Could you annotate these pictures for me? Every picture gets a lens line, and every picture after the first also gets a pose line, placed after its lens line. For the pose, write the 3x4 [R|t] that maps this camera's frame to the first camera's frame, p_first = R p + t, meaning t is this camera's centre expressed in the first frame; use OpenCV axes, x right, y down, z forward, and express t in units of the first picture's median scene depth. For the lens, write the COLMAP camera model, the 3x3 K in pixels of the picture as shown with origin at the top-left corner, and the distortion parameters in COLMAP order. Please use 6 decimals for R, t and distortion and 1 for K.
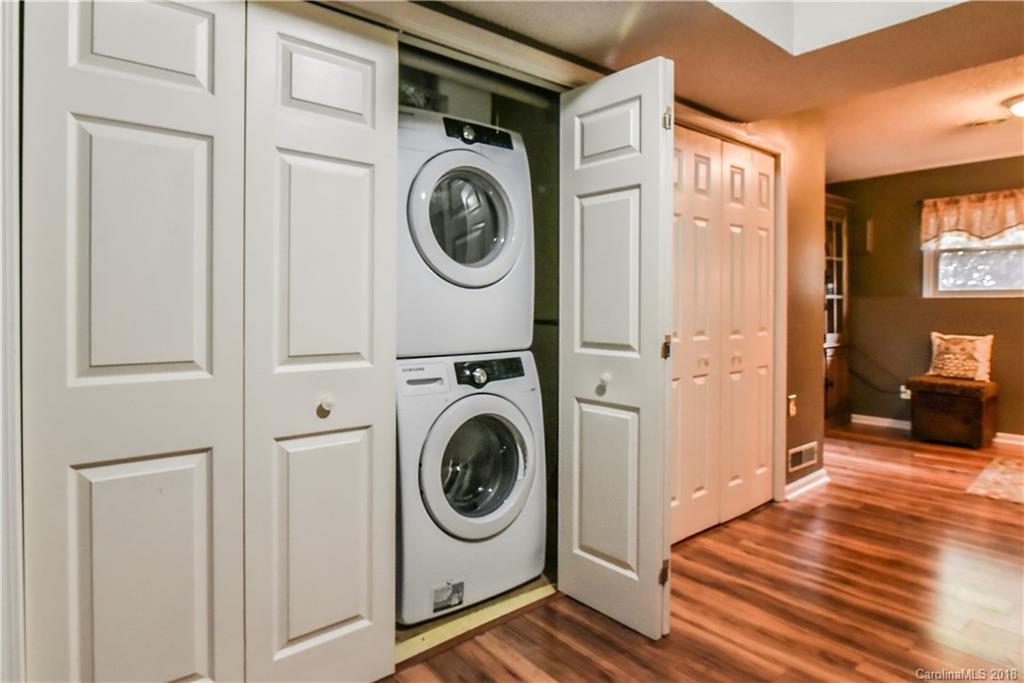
lens RADIAL K [[586.6, 0, 505.3], [0, 586.6, 306.5], [0, 0, 1]] dist [0.003371, 0.001651]
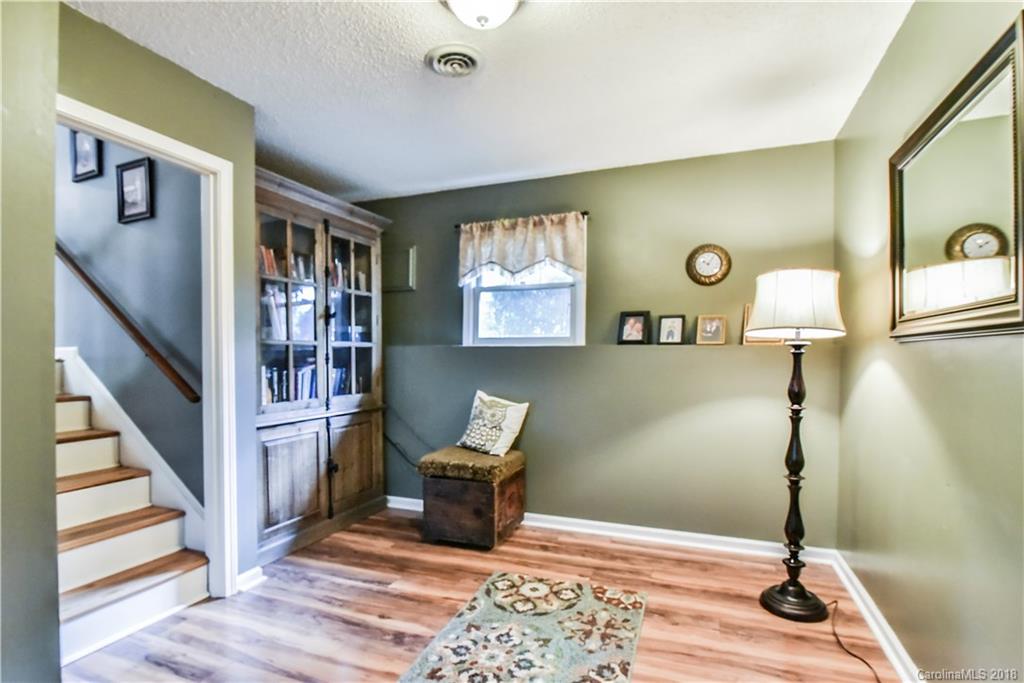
lens RADIAL K [[490.0, 0, 513.5], [0, 490.0, 350.9], [0, 0, 1]] dist [-0.022822, 0.002209]
pose [[0.890164, -0.003129, 0.455629, 0.494406], [0.000364, 0.999981, 0.006157, -0.013269], [-0.455640, -0.005315, 0.890149, 0.391664]]
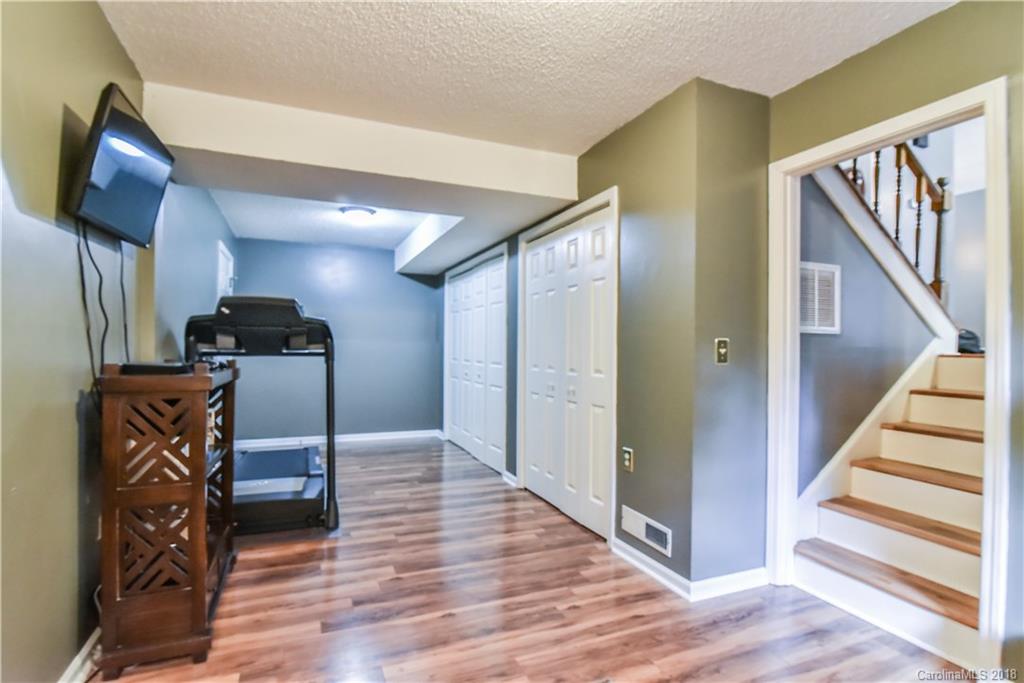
lens RADIAL K [[490.0, 0, 512.1], [0, 490.0, 342.4], [0, 0, 1]] dist [-0.022822, 0.002209]
pose [[-0.295644, -0.009724, -0.955249, 1.093959], [-0.009972, 0.999925, -0.007093, -0.006296], [0.955246, 0.007429, -0.295718, 0.903929]]
